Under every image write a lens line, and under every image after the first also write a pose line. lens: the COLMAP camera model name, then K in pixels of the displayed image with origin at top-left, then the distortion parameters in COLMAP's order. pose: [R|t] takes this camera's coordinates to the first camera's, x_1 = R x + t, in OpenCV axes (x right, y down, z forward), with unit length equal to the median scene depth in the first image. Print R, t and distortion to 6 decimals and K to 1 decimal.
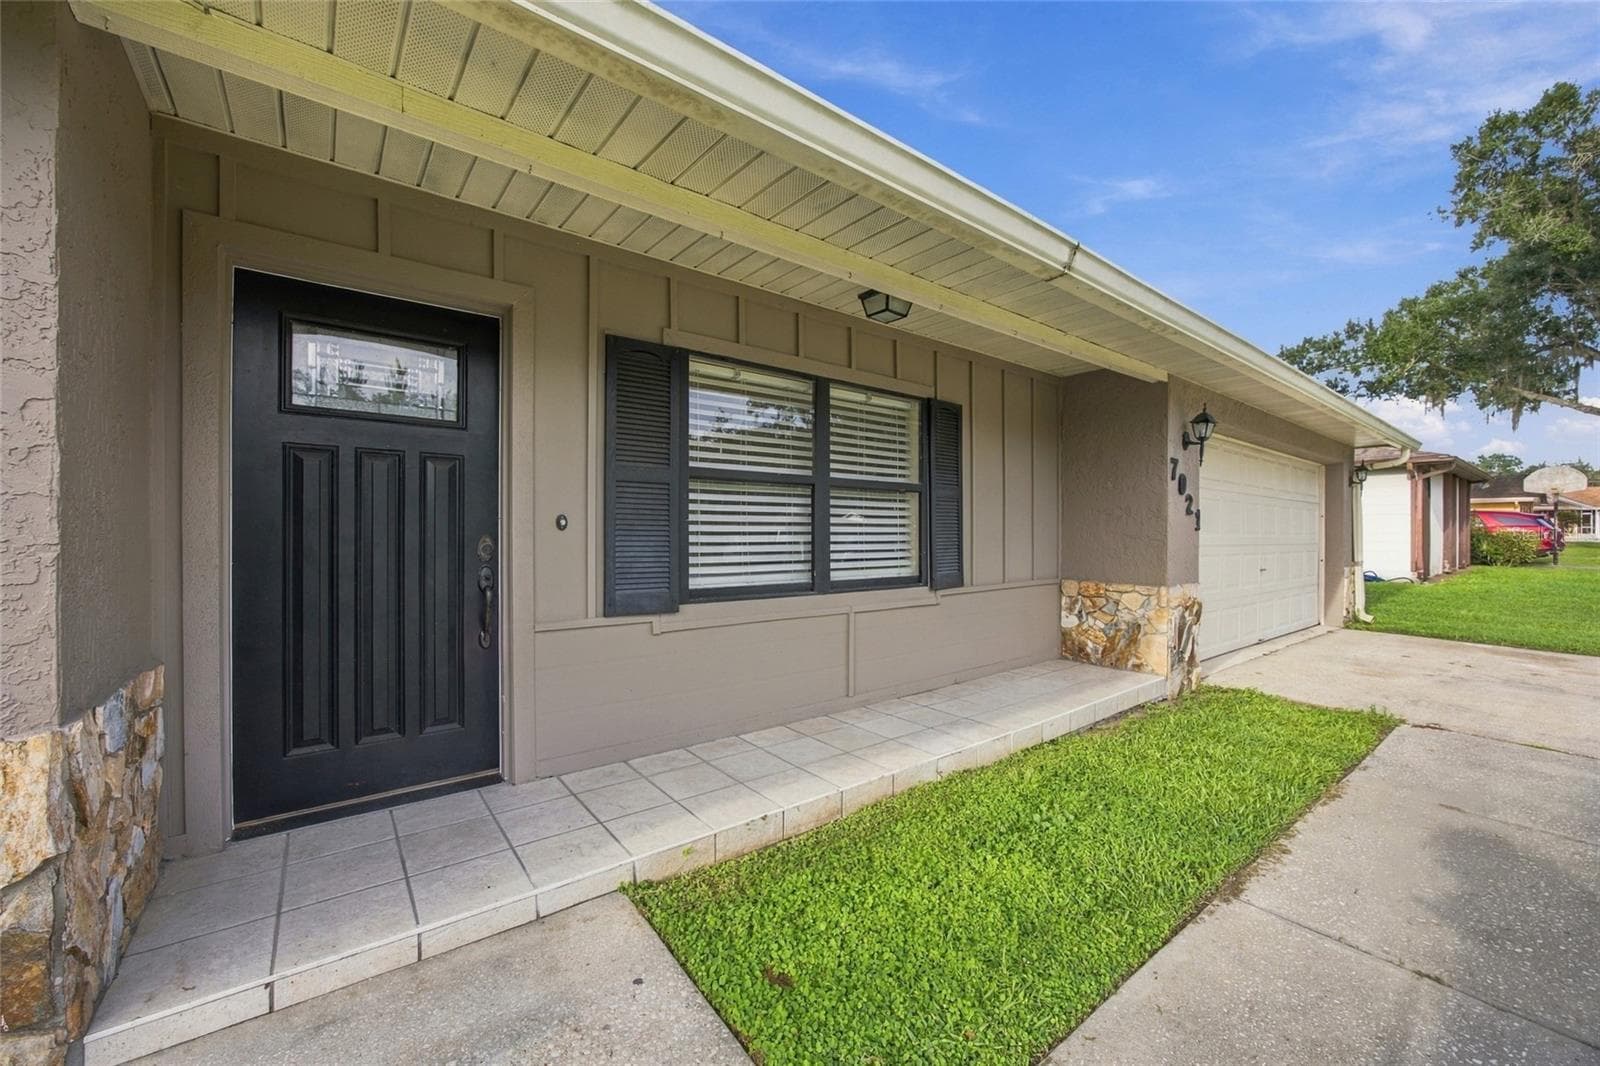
lens RADIAL K [[618.1, 0, 800.9], [0, 618.1, 536.1], [0, 0, 1]] dist [-0.018188, 0.000511]
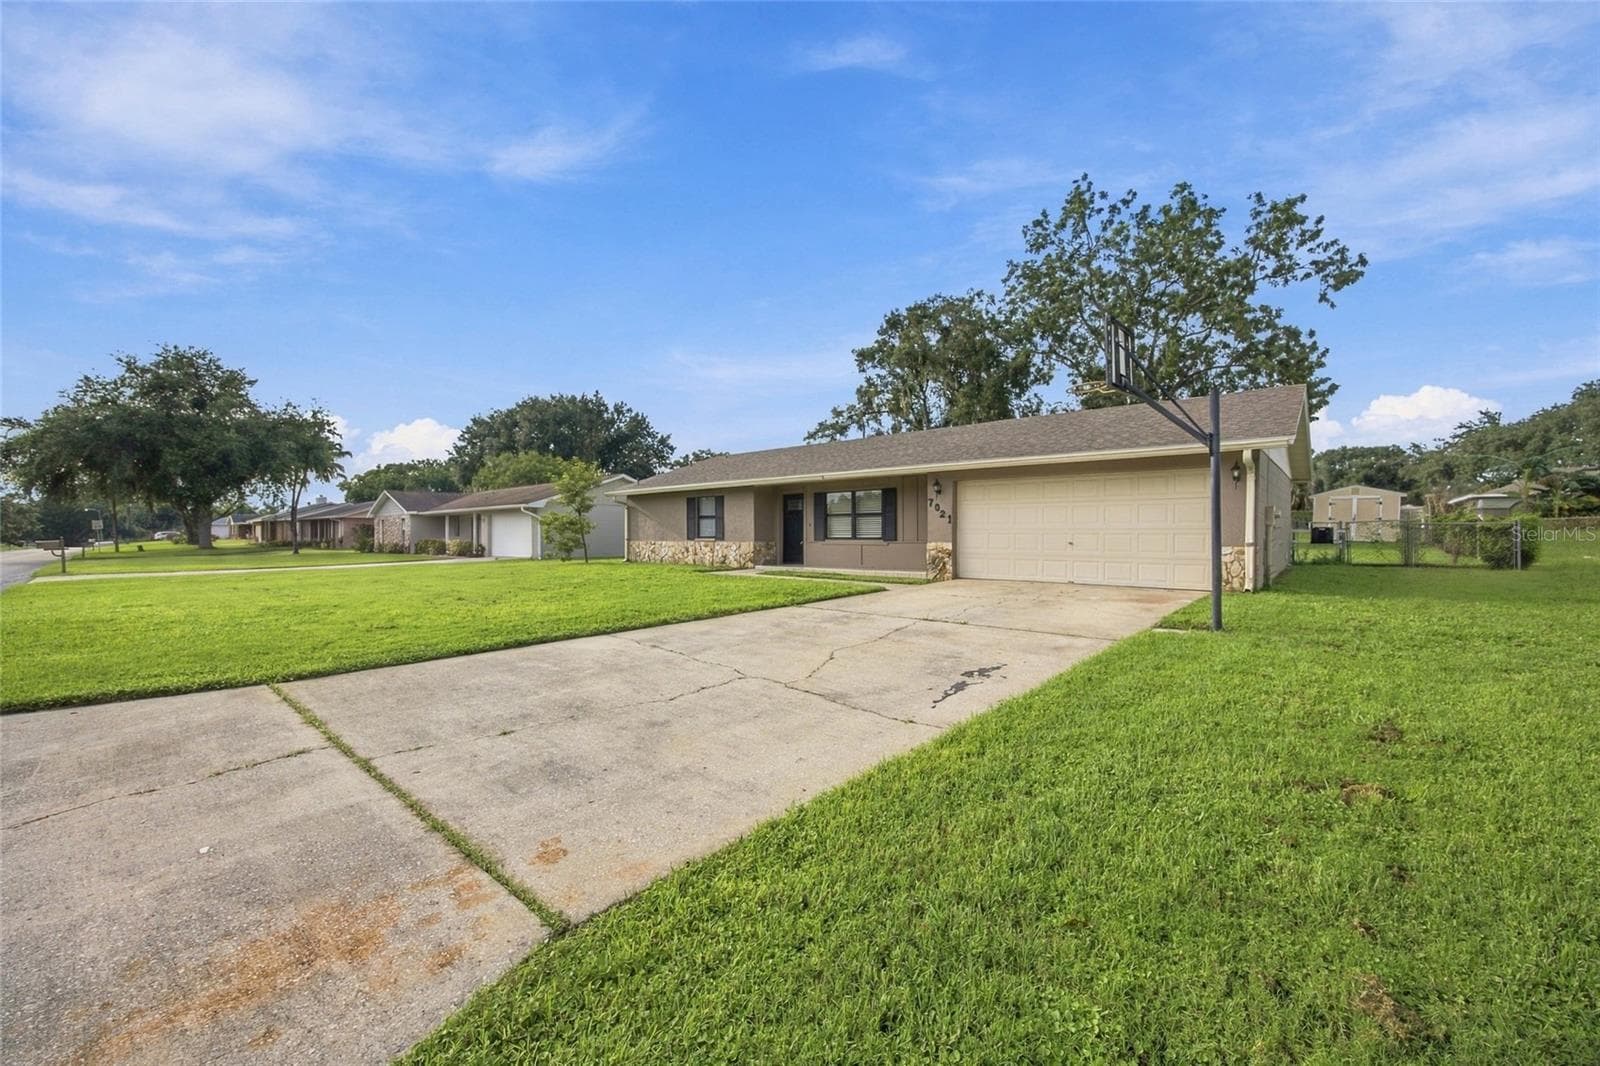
lens RADIAL K [[619.3, 0, 794.1], [0, 619.3, 548.5], [0, 0, 1]] dist [-0.029879, 0.000082]
pose [[0.192647, 0.020815, -0.981047, 3.740653], [-0.002111, 0.999781, 0.020798, 0.056315], [0.981266, -0.001936, 0.192649, -0.223157]]
